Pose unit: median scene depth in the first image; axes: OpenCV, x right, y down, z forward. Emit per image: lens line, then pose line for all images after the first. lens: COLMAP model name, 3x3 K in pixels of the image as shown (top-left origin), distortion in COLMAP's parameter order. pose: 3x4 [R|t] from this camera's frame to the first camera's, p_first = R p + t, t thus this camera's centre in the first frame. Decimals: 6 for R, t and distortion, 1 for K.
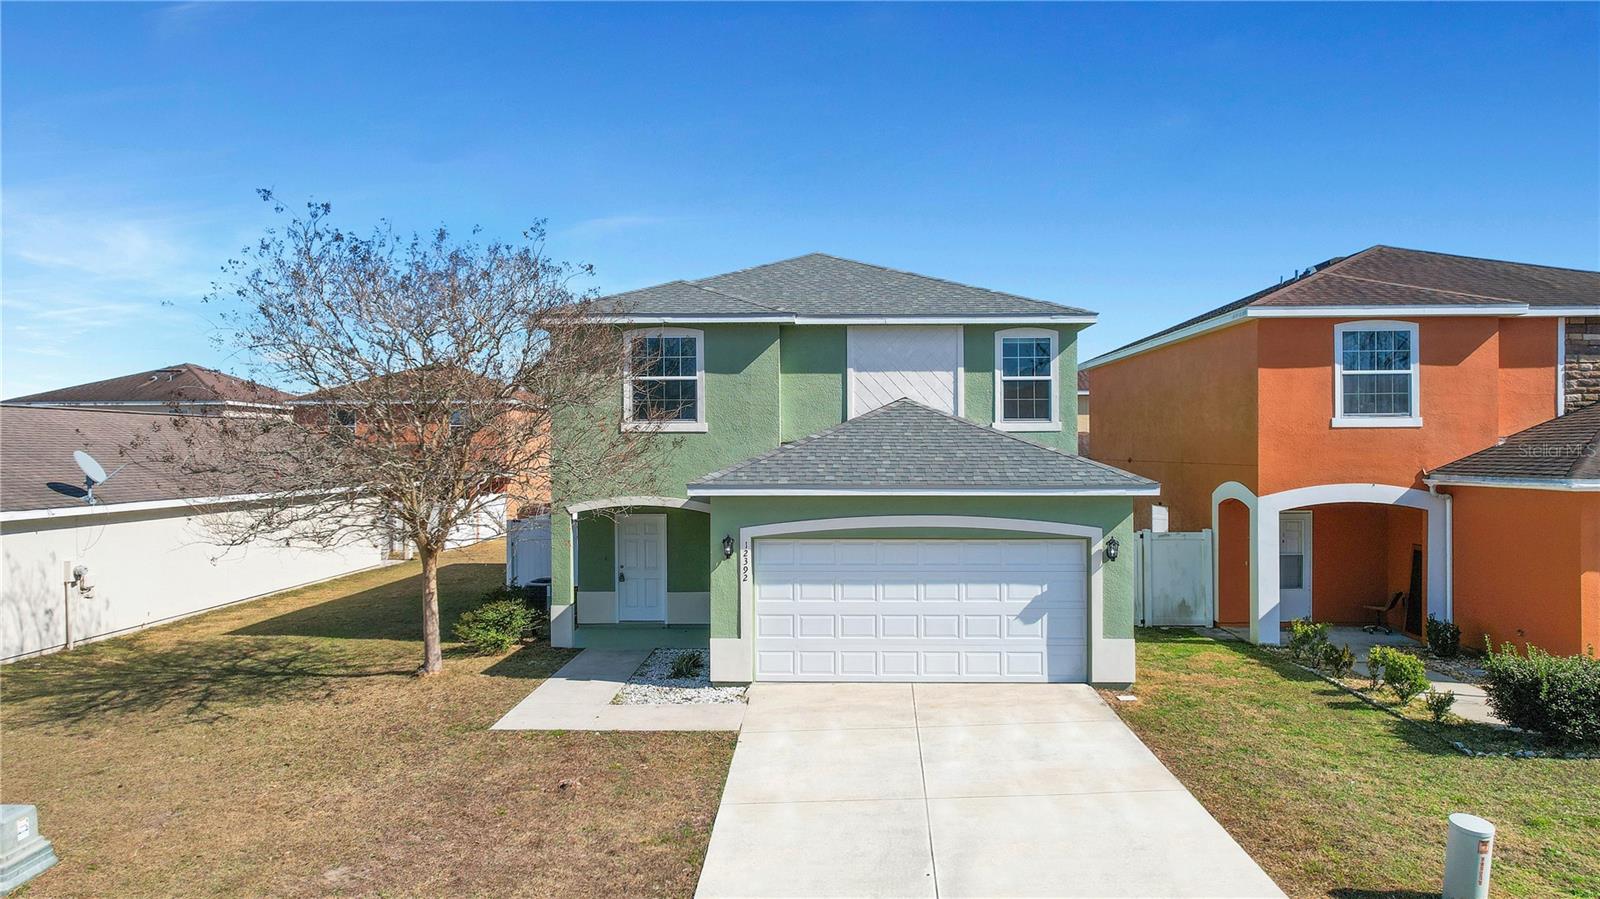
lens RADIAL K [[1048.5, 0, 791.4], [0, 1048.5, 450.0], [0, 0, 1]] dist [-0.008131, -0.000490]
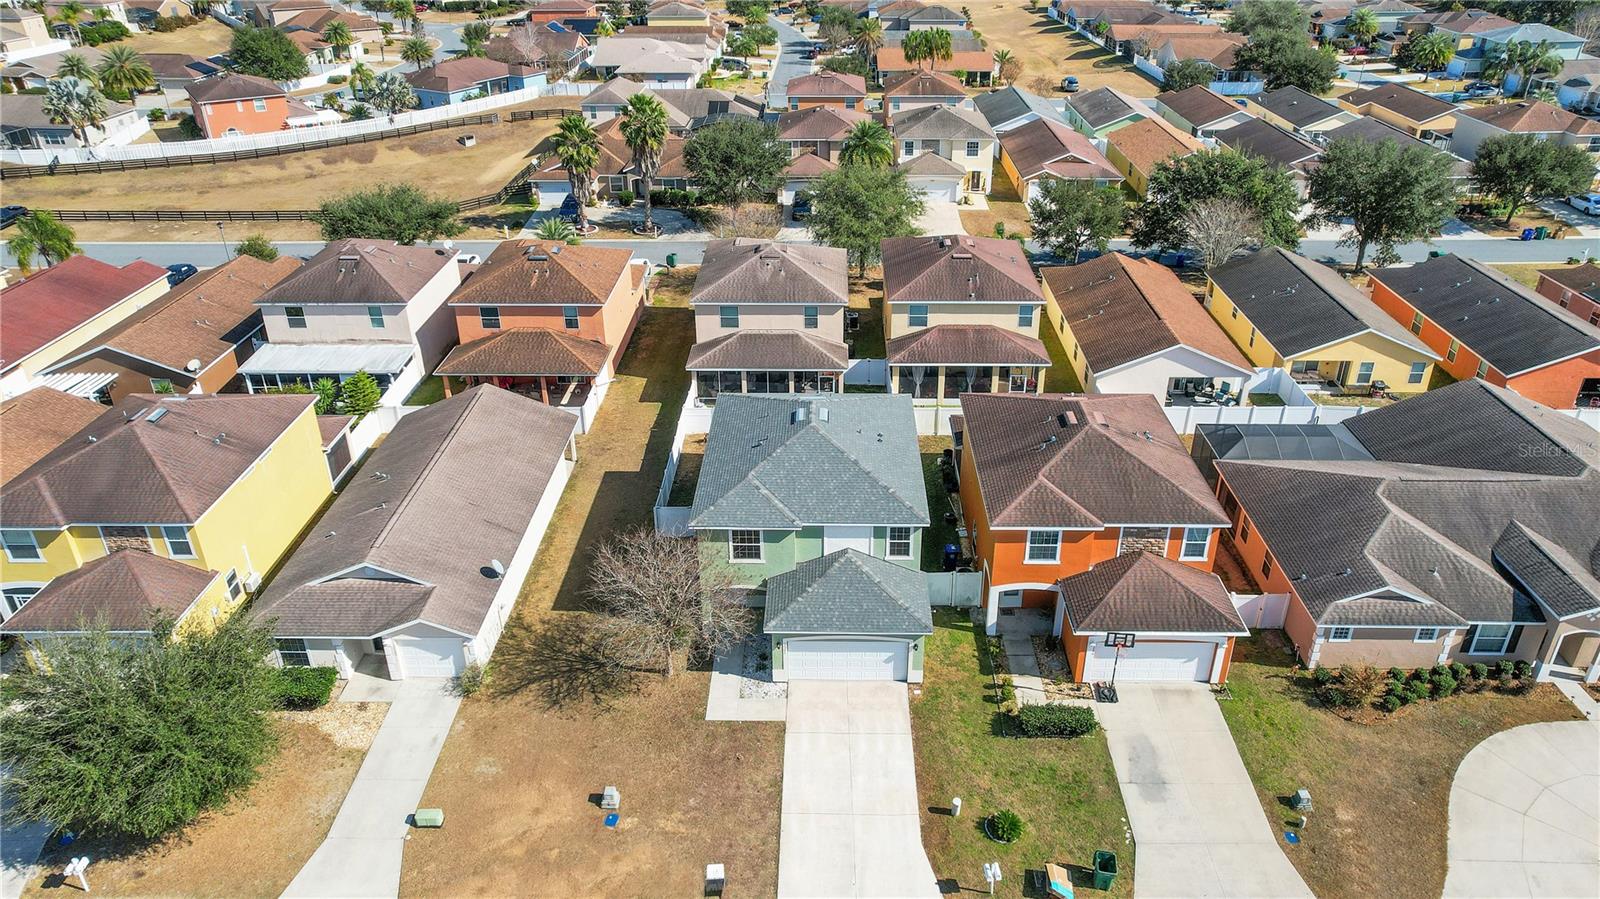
lens RADIAL K [[1048.5, 0, 806.1], [0, 1048.5, 449.2], [0, 0, 1]] dist [-0.008131, -0.000490]
pose [[0.999854, -0.009124, 0.014467, -0.019444], [0.001351, 0.885334, 0.464953, -1.395380], [-0.017050, -0.464865, 0.885217, -1.023679]]
